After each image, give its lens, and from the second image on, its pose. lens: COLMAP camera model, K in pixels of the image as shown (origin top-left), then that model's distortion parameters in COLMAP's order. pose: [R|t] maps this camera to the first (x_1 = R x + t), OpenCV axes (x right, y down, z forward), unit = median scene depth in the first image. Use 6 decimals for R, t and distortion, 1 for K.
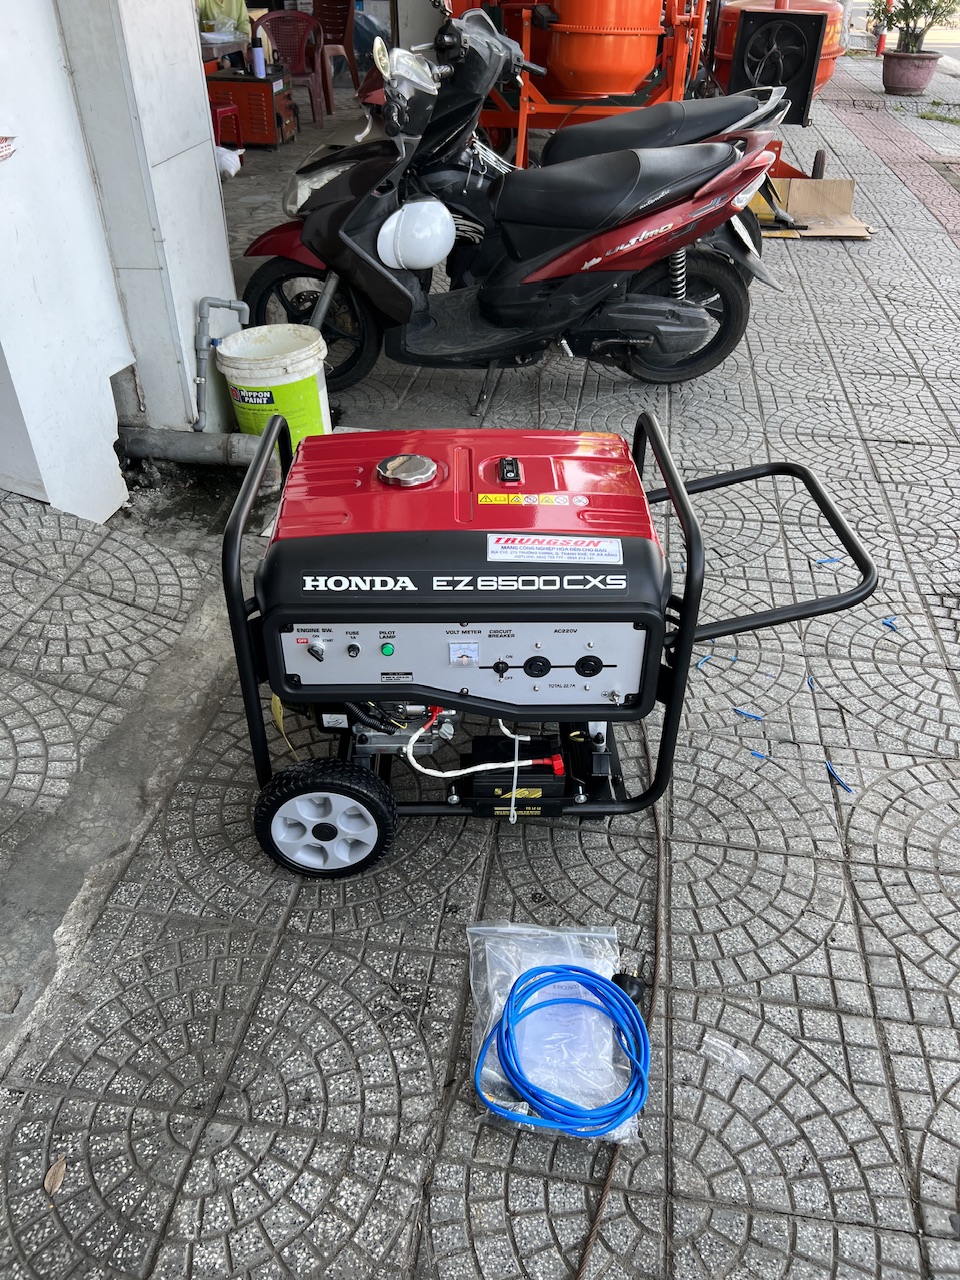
lens RADIAL K [[959.2, 0, 480.0], [0, 959.2, 640.0], [0, 0, 1]] dist [0.002398, -0.000474]
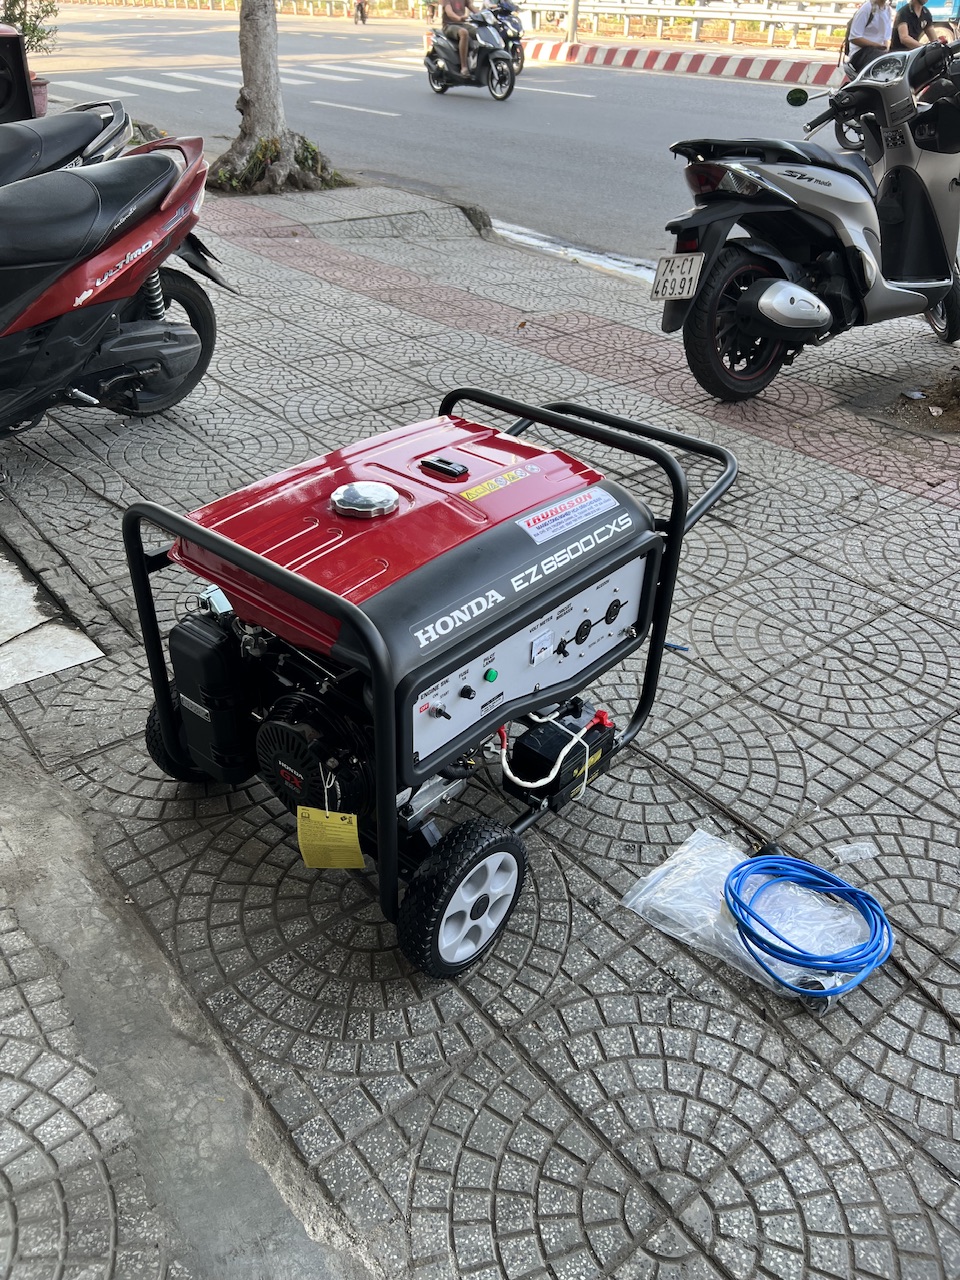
lens RADIAL K [[955.0, 0, 480.0], [0, 955.0, 640.0], [0, 0, 1]] dist [0.021227, -0.034766]
pose [[0.675477, -0.401871, 0.618248, -0.665090], [0.417787, 0.899455, 0.128201, -0.144207], [-0.607606, 0.171699, 0.775457, 0.309301]]
